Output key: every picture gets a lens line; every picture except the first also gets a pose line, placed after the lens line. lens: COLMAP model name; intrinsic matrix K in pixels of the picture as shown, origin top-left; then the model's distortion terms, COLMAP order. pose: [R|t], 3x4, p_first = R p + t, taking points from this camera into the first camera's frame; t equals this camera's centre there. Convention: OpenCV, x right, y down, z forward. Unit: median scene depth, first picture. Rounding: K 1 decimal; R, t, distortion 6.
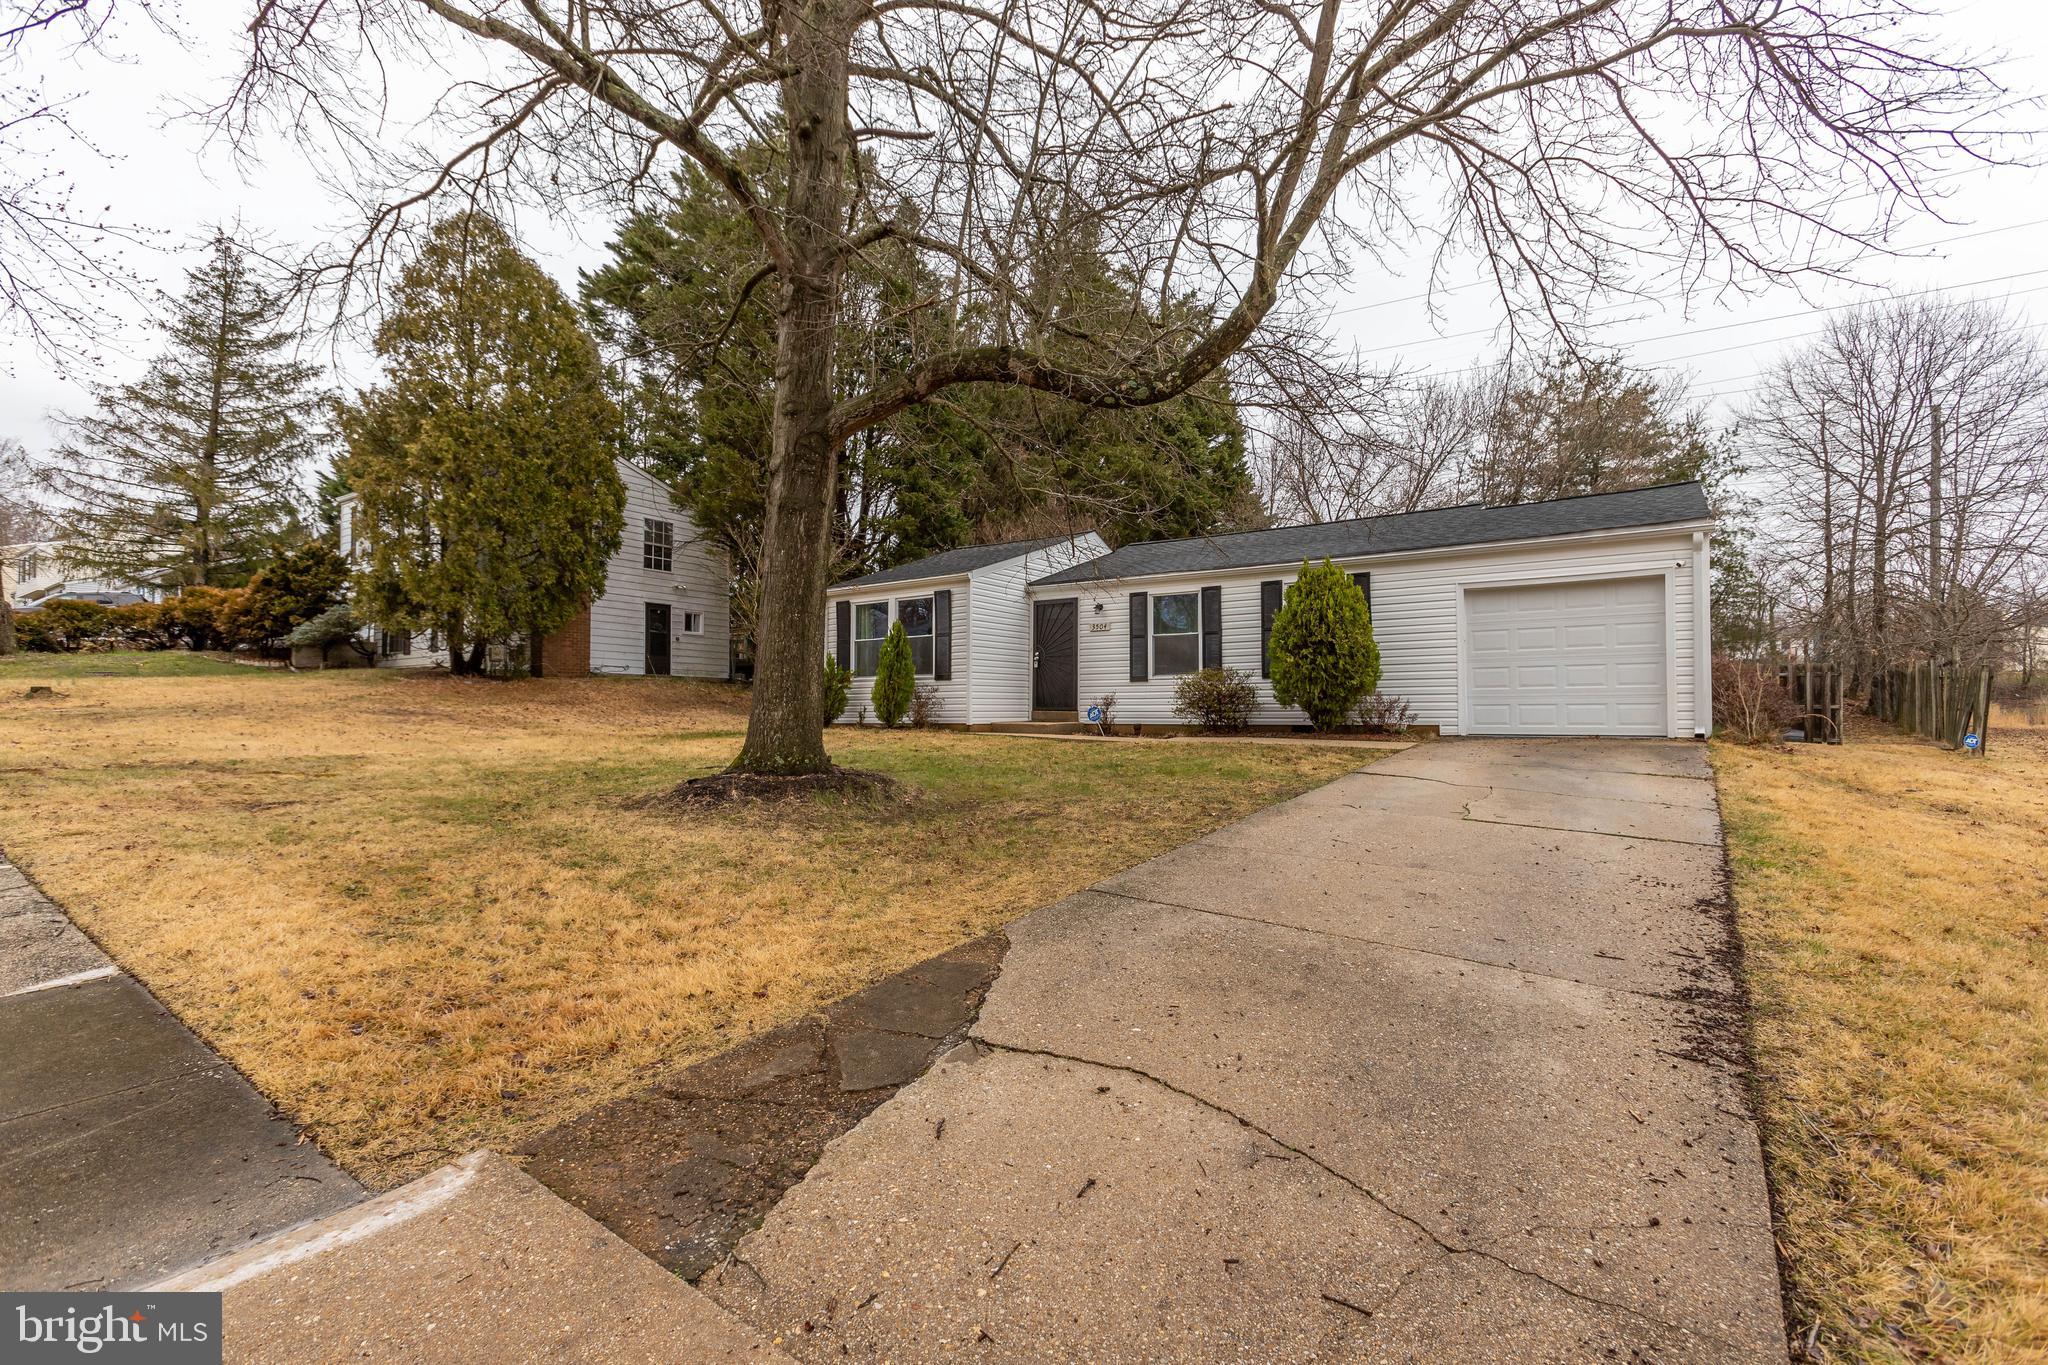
lens RADIAL K [[924.2, 0, 1021.7], [0, 924.2, 691.3], [0, 0, 1]] dist [0.000488, 0.000079]
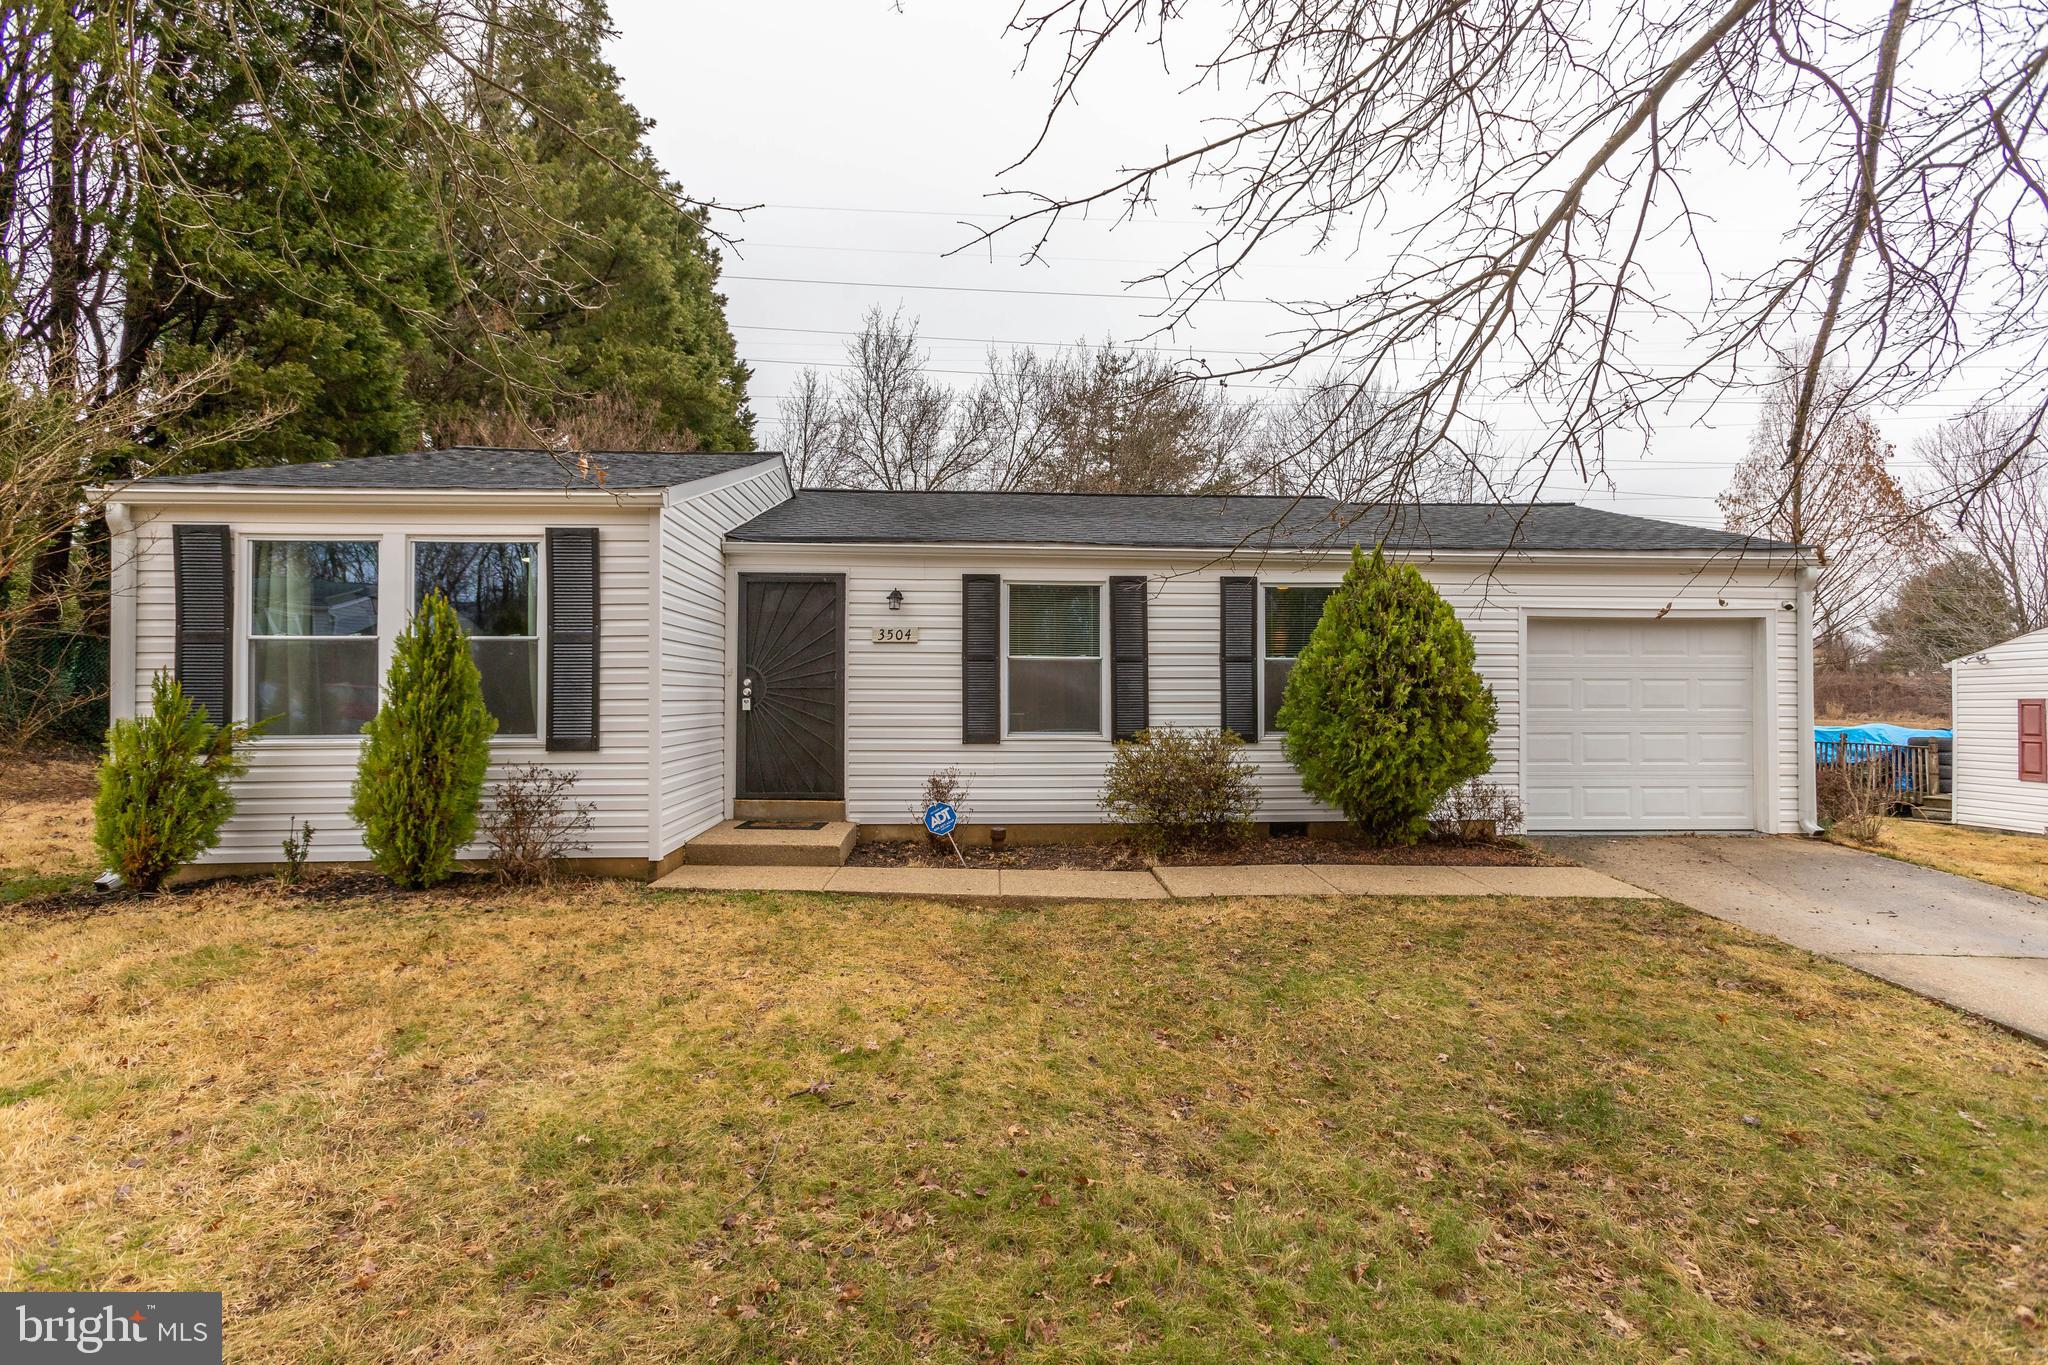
lens RADIAL K [[924.2, 0, 1018.6], [0, 924.2, 686.4], [0, 0, 1]] dist [0.000488, 0.000079]
pose [[0.788447, 0.010286, 0.615017, -0.180835], [-0.017888, 0.999821, 0.006210, -0.046957], [-0.614843, -0.015897, 0.788490, 0.570384]]
